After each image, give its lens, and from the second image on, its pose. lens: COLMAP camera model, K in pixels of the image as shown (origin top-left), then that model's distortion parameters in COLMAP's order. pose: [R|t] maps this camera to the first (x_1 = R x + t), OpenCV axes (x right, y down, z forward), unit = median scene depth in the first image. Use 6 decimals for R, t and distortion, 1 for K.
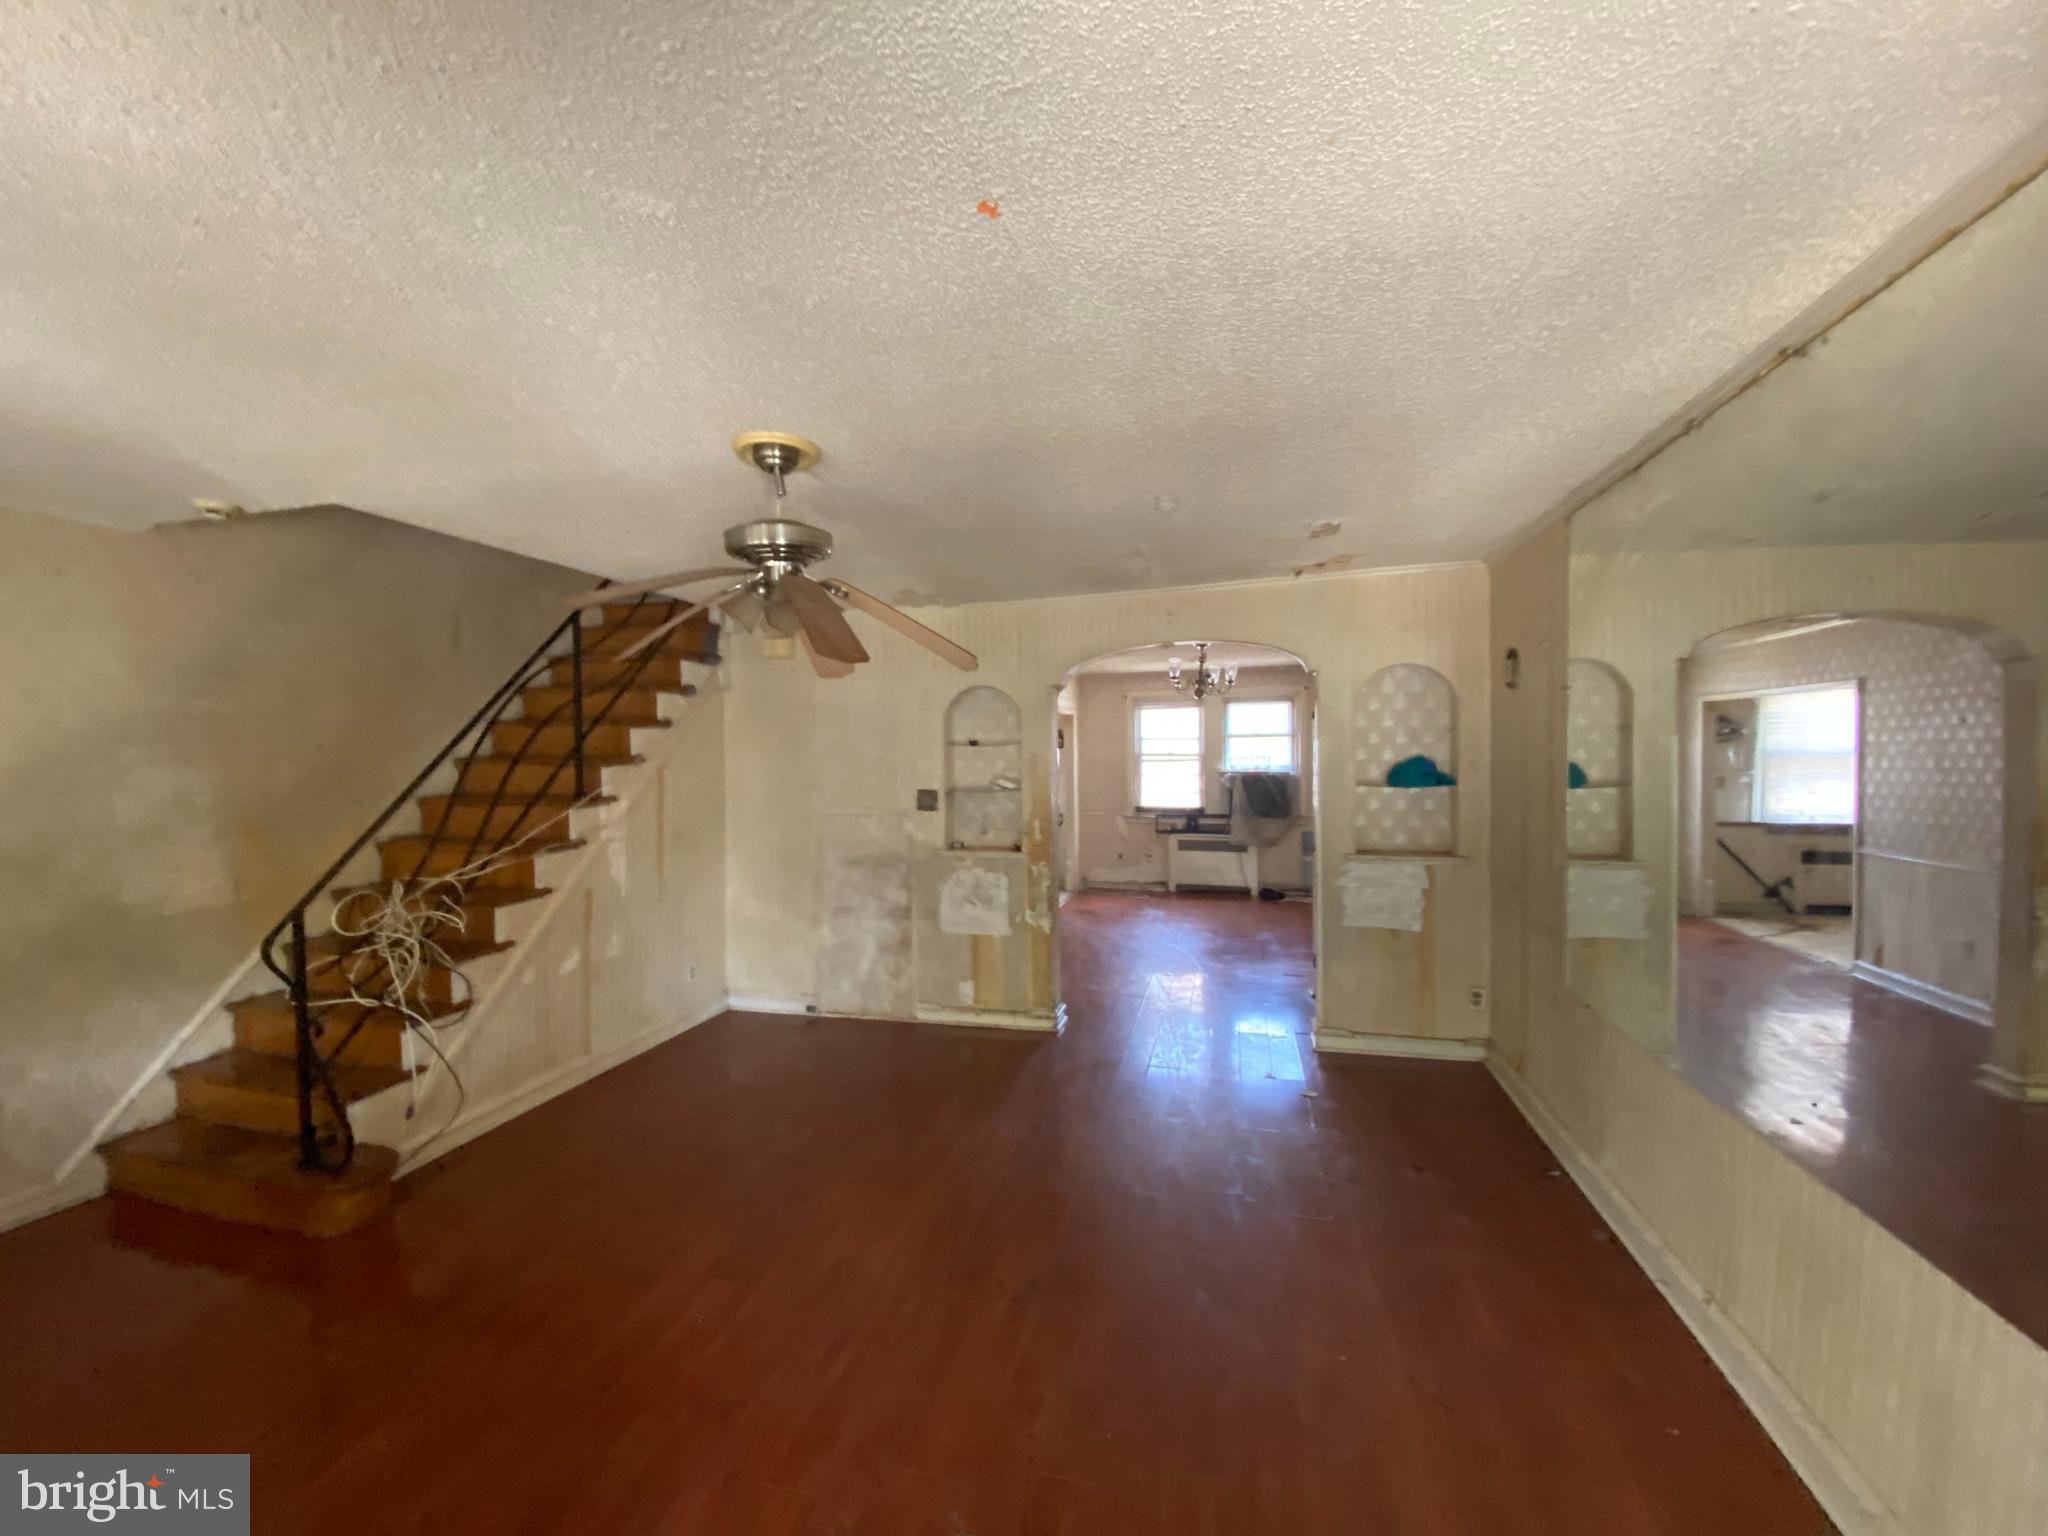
lens RADIAL K [[822.1, 0, 1012.8], [0, 822.1, 769.1], [0, 0, 1]] dist [0.025318, -0.021860]
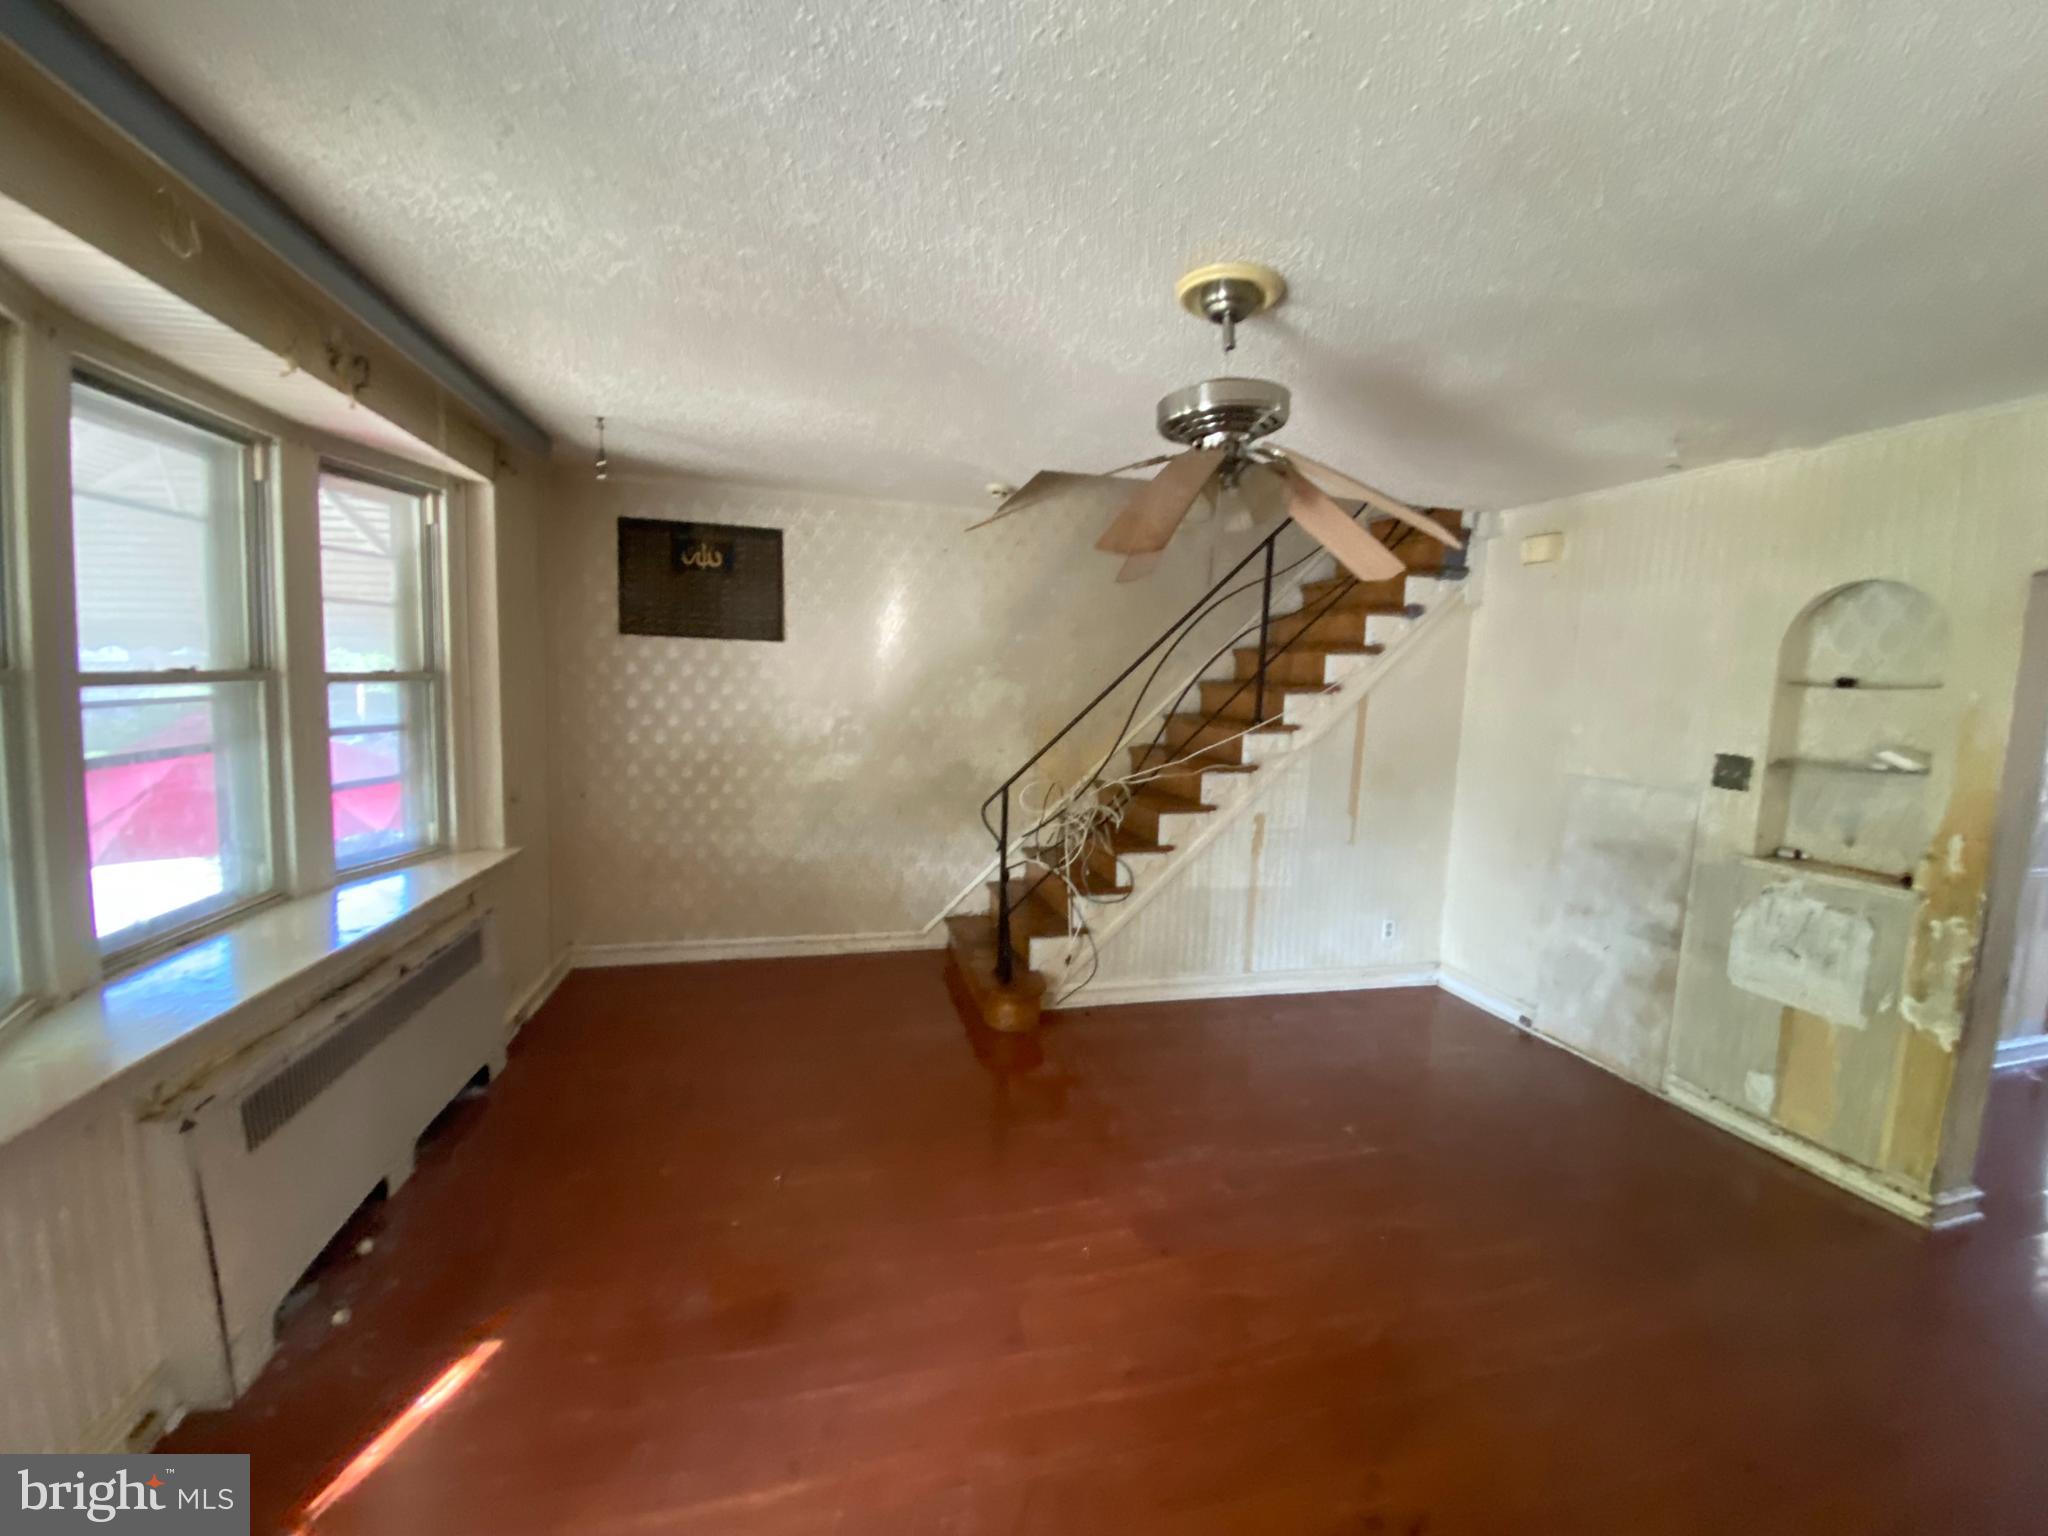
lens RADIAL K [[822.1, 0, 1012.8], [0, 822.1, 769.1], [0, 0, 1]] dist [0.025318, -0.021860]
pose [[0.485761, 0.126033, -0.864958, 0.177662], [-0.057494, 0.992014, 0.112258, -0.004543], [0.872199, -0.004801, 0.489128, 0.216085]]
